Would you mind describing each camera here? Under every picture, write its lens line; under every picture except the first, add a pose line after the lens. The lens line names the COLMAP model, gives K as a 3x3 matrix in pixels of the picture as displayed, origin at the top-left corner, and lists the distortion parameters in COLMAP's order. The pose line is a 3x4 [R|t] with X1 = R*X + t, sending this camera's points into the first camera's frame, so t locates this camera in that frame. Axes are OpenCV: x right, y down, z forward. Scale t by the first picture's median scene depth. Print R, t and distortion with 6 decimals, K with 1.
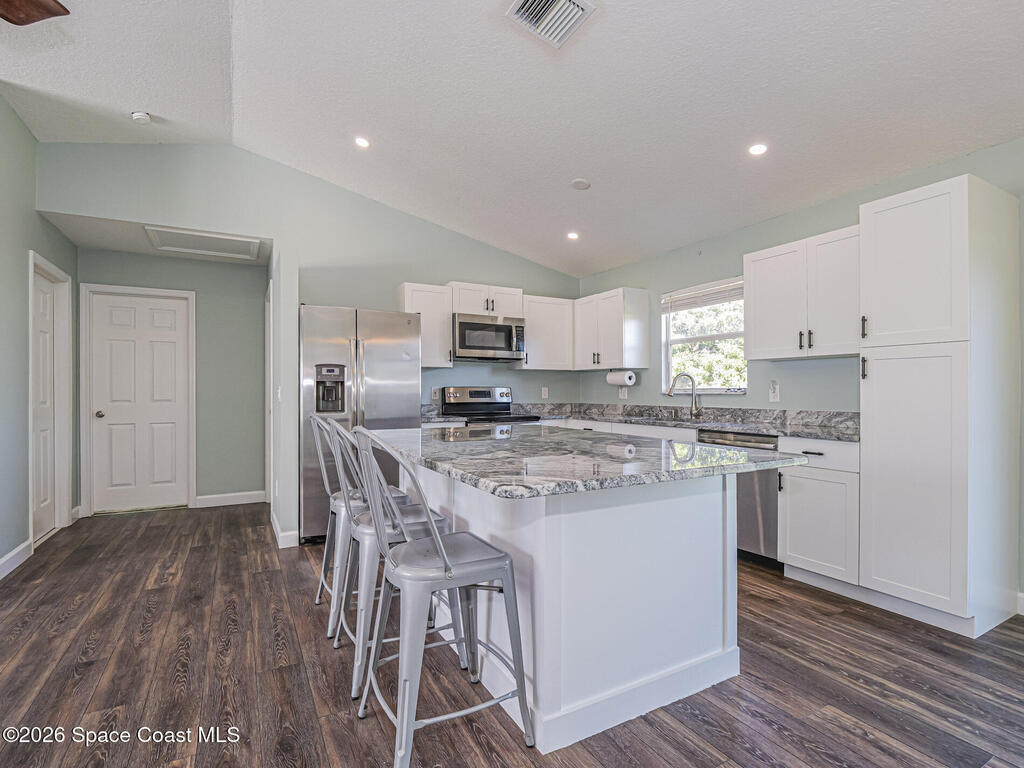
lens RADIAL K [[491.7, 0, 508.0], [0, 491.7, 393.0], [0, 0, 1]] dist [-0.022234, 0.000884]
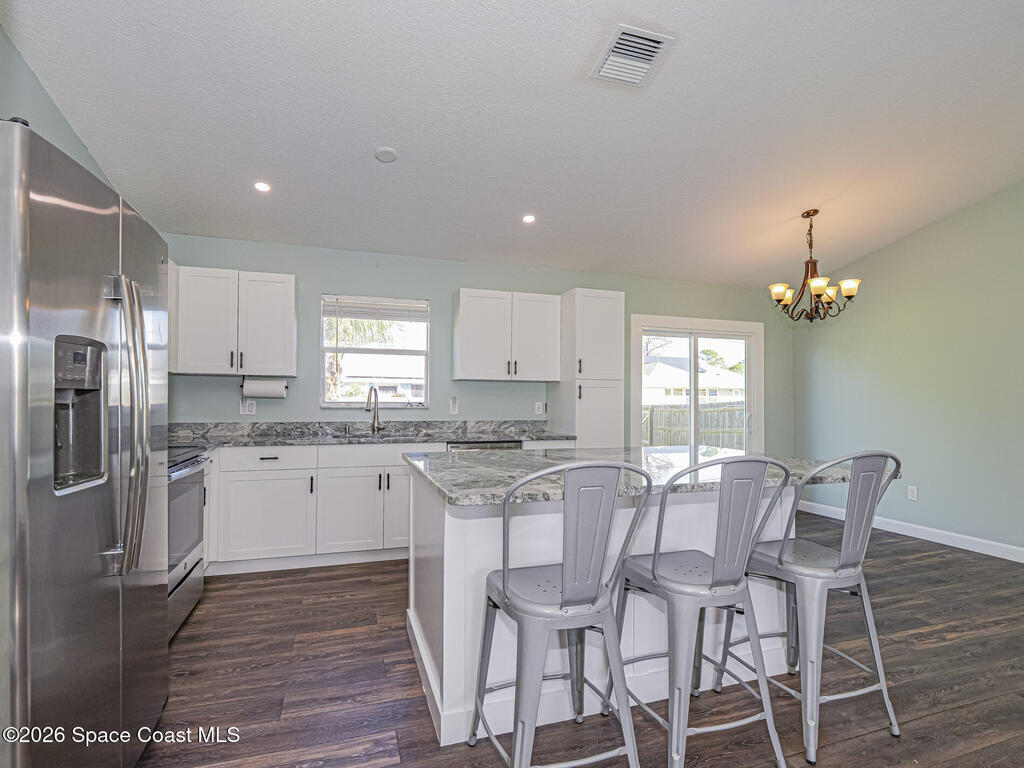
lens RADIAL K [[536.0, 0, 511.7], [0, 536.0, 377.9], [0, 0, 1]] dist [0.003927, -0.000012]
pose [[0.177244, 0.040595, 0.983329, -0.838798], [-0.004157, 0.999171, -0.040500, -0.021134], [-0.984158, 0.003091, 0.177266, 0.750816]]
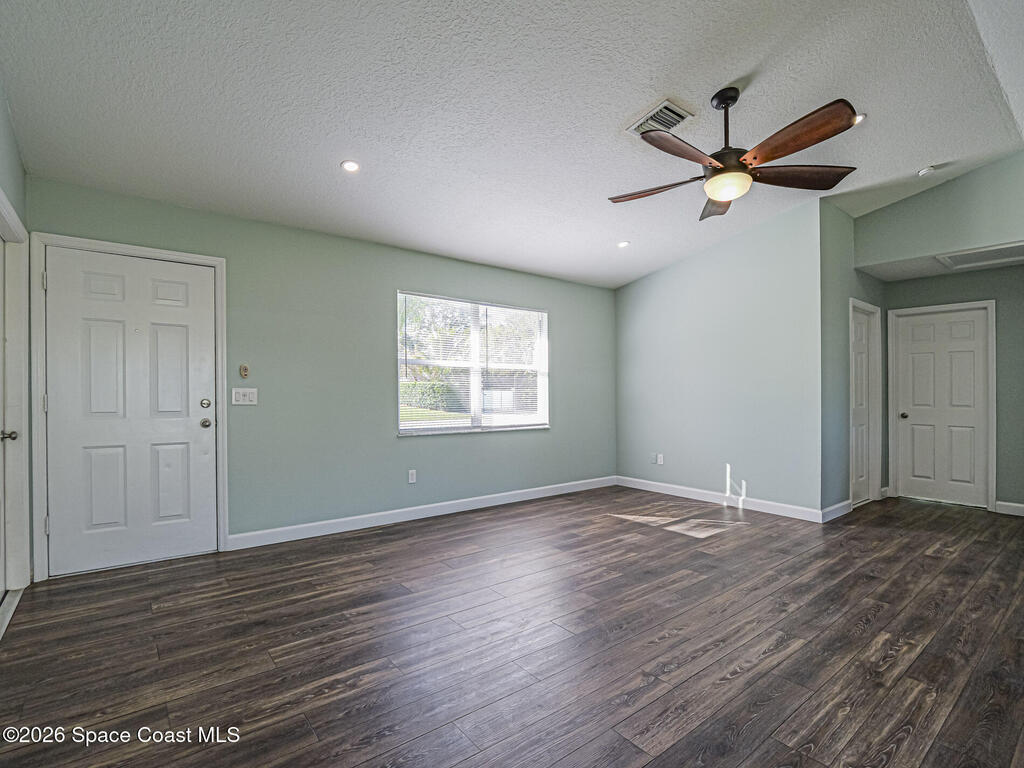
lens RADIAL K [[500.1, 0, 512.0], [0, 500.1, 384.0], [0, 0, 1]] dist [-0.017855, 0.000576]
pose [[0.164393, -0.012716, -0.986313, 0.327157], [-0.011695, 0.999821, -0.014839, -0.007398], [0.986326, 0.013974, 0.164215, -0.263259]]
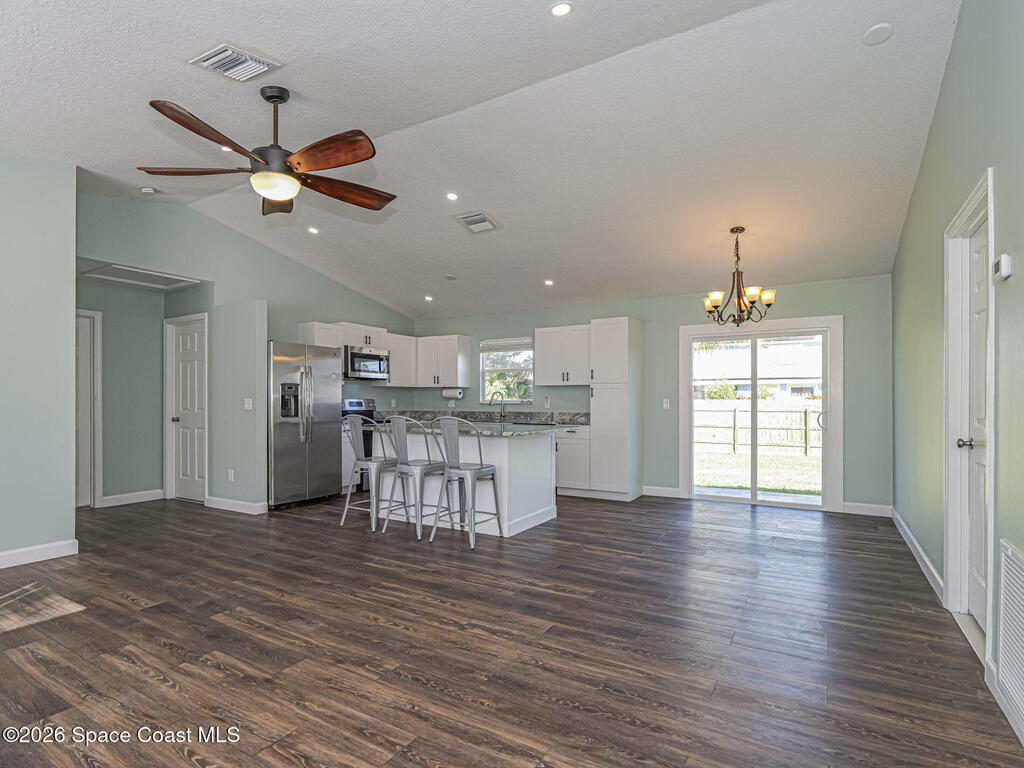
lens RADIAL K [[528.5, 0, 498.4], [0, 528.5, 406.9], [0, 0, 1]] dist [0.000733, -0.000389]
pose [[0.871532, -0.004517, 0.490318, -0.706884], [0.000438, 0.999964, 0.008433, -0.003072], [-0.490338, -0.007134, 0.871503, -0.771865]]
